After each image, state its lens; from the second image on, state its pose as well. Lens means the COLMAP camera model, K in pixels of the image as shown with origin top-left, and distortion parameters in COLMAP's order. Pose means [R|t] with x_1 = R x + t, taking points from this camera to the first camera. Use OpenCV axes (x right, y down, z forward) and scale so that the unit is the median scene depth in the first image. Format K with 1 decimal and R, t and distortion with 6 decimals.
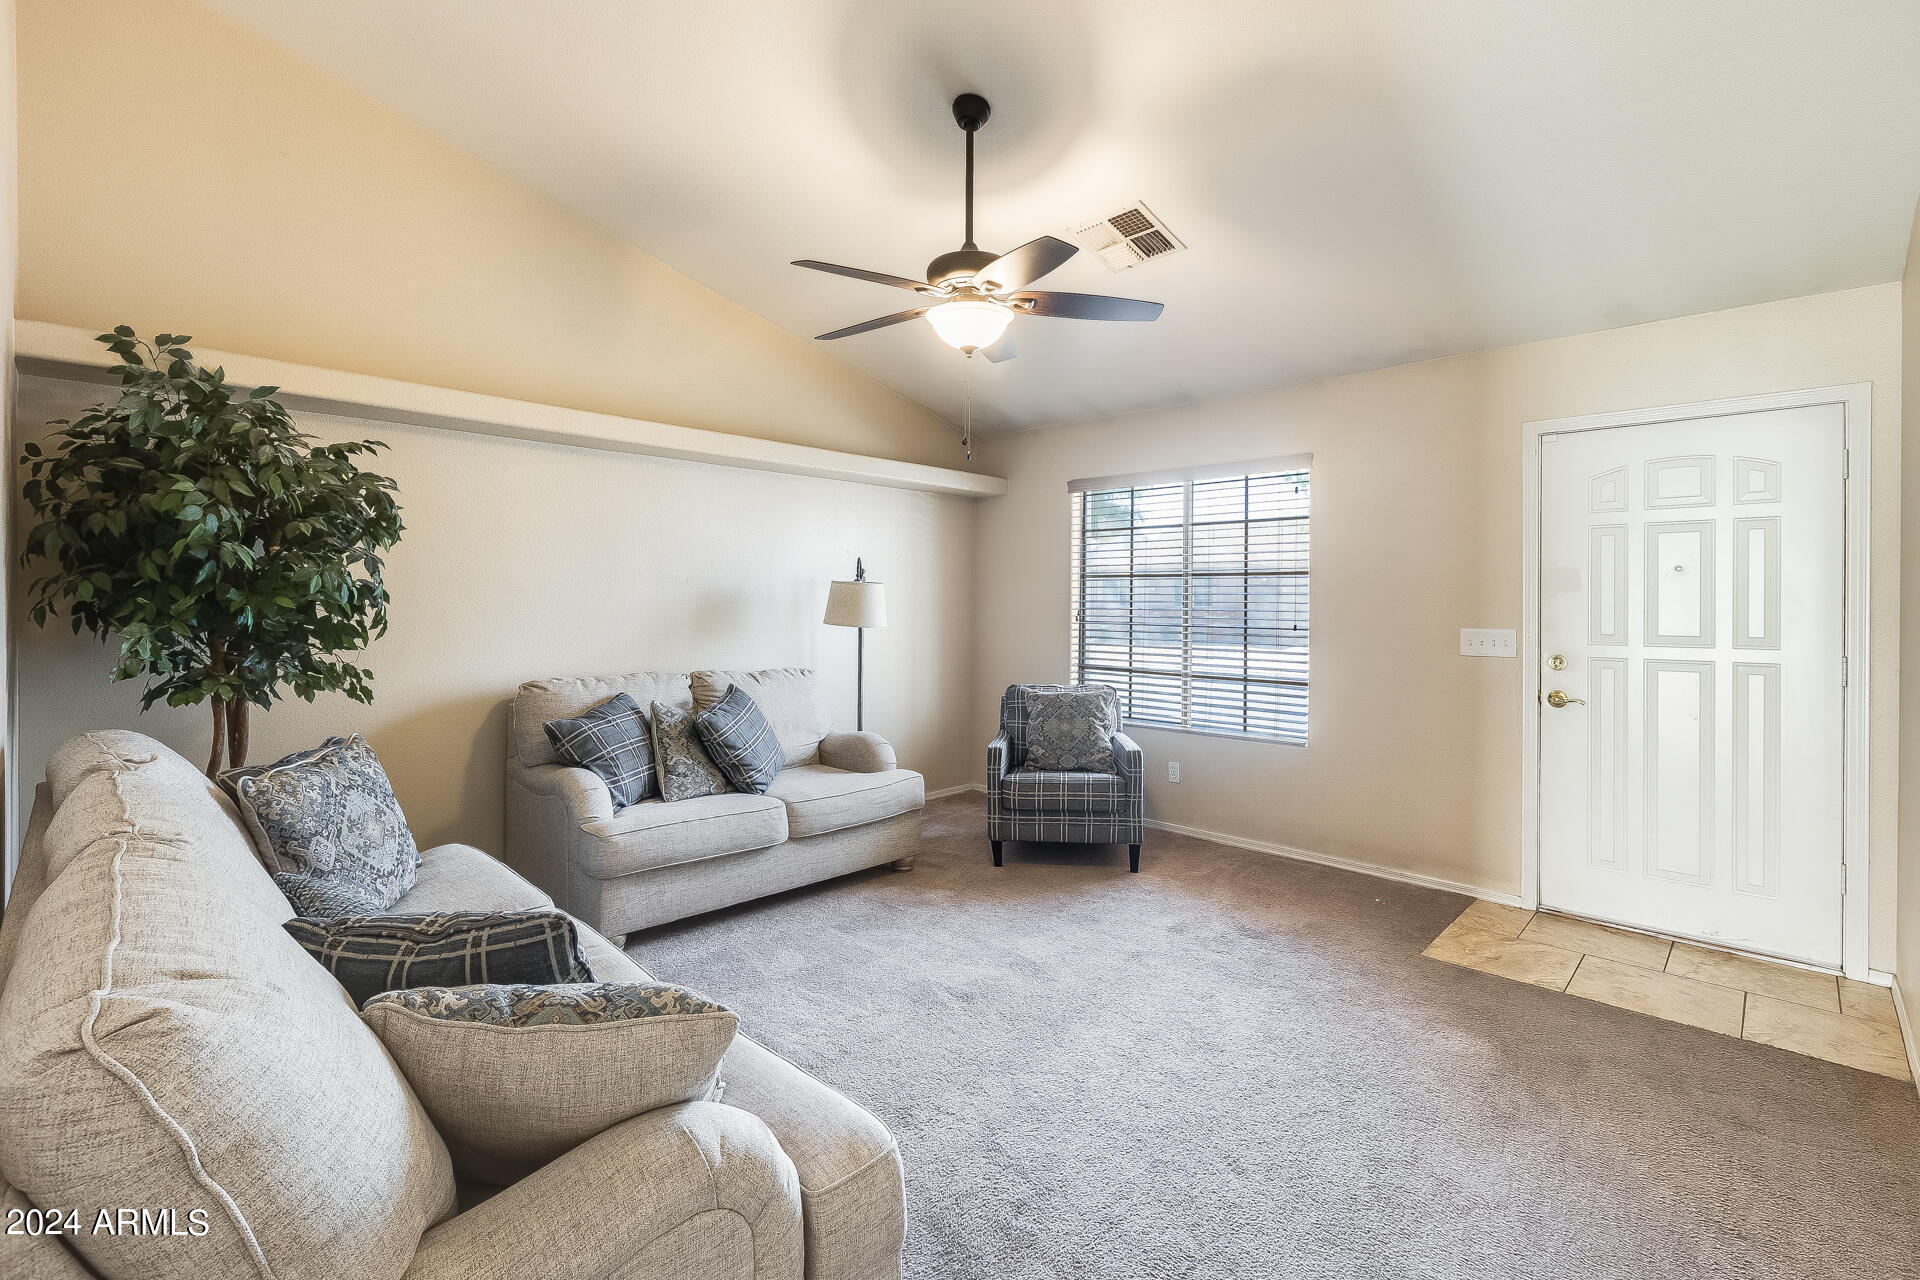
lens RADIAL K [[859.0, 0, 964.6], [0, 859.0, 602.5], [0, 0, 1]] dist [-0.003078, -0.001378]
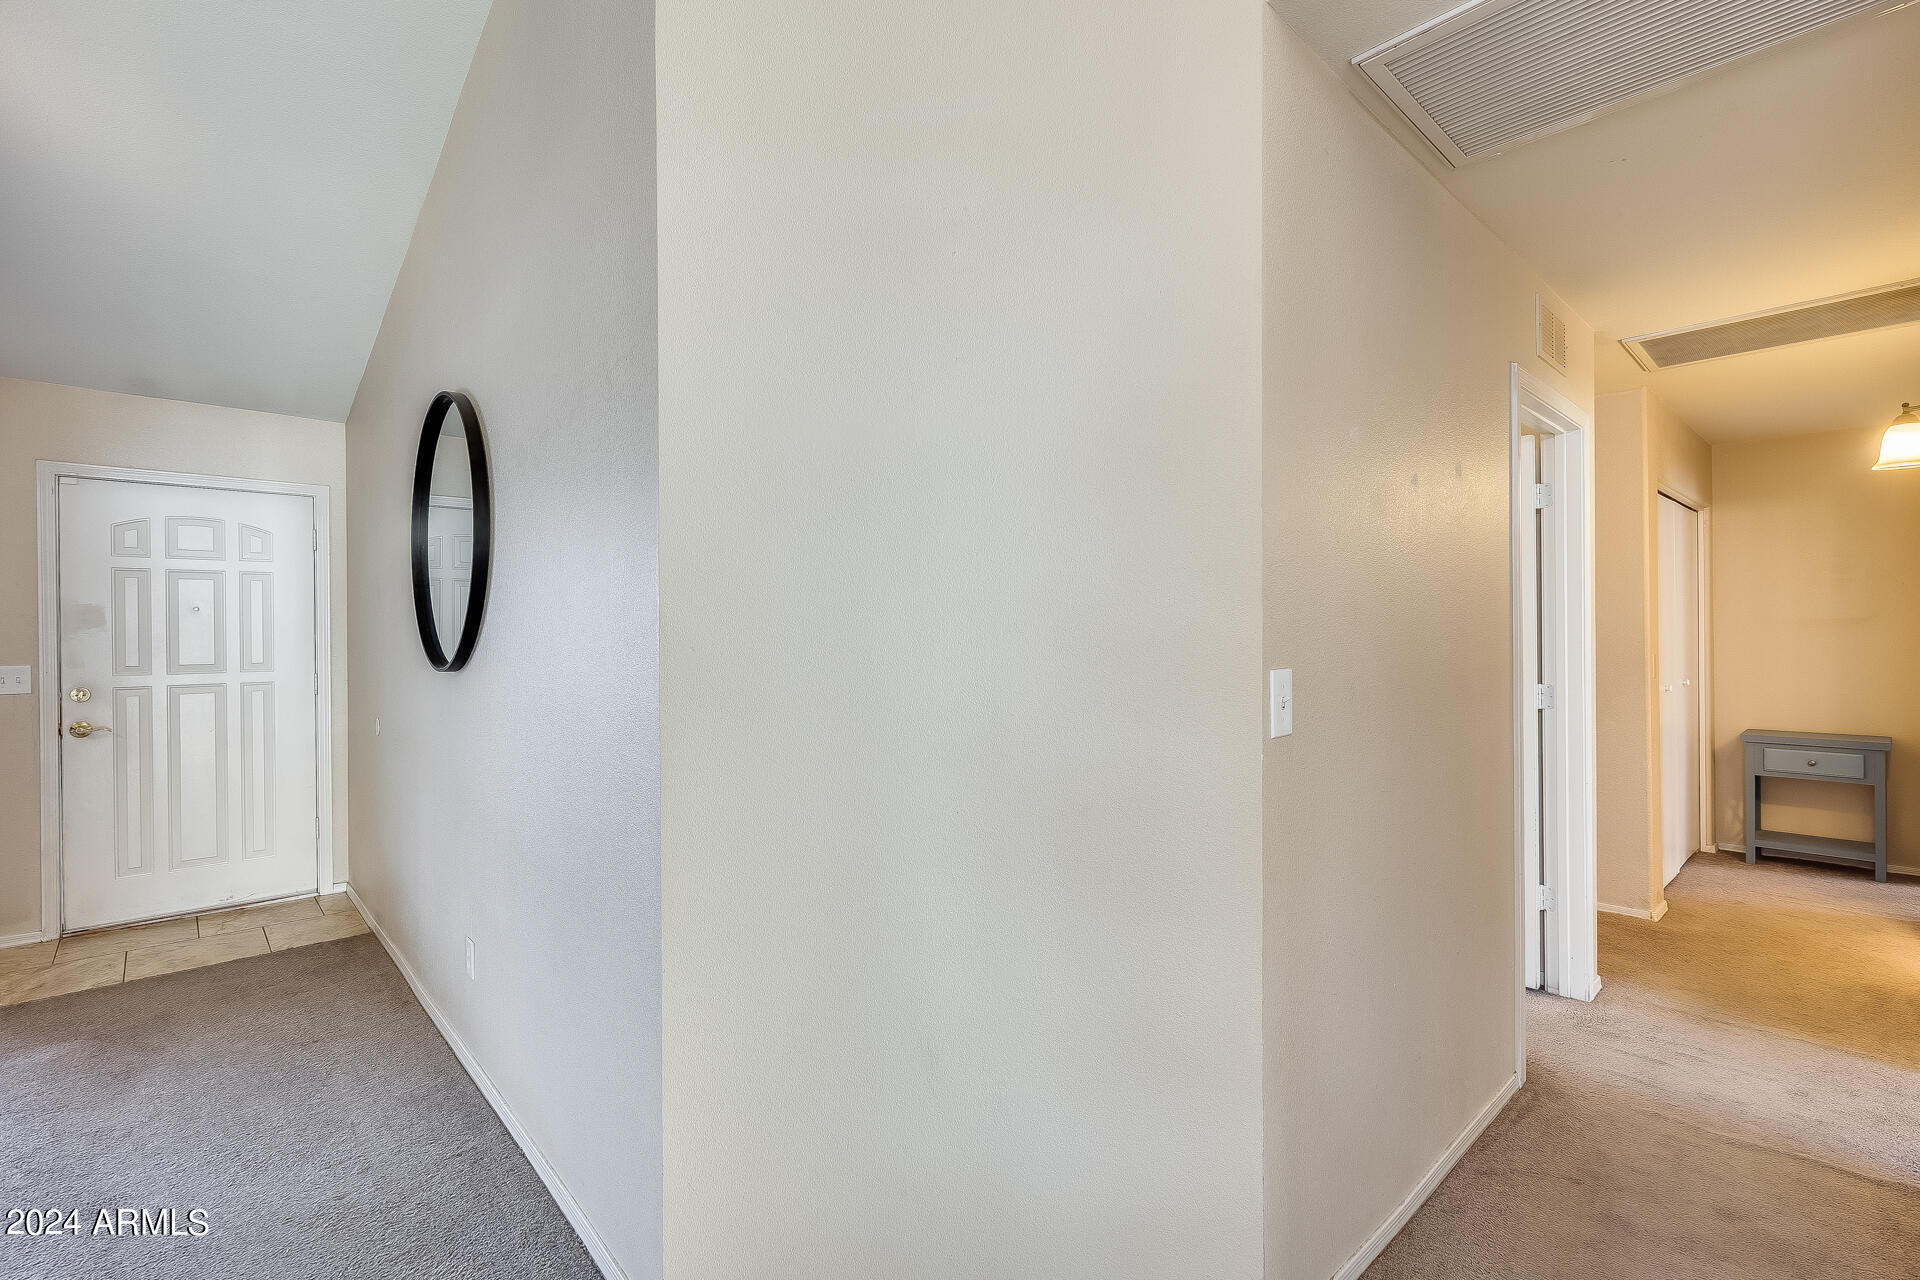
lens RADIAL K [[849.9, 0, 951.5], [0, 849.9, 636.7], [0, 0, 1]] dist [-0.001540, -0.000425]
pose [[0.057069, -0.007423, 0.998343, -0.322412], [0.009722, 0.999929, 0.006879, 0.002046], [-0.998323, 0.009313, 0.057137, -0.146077]]
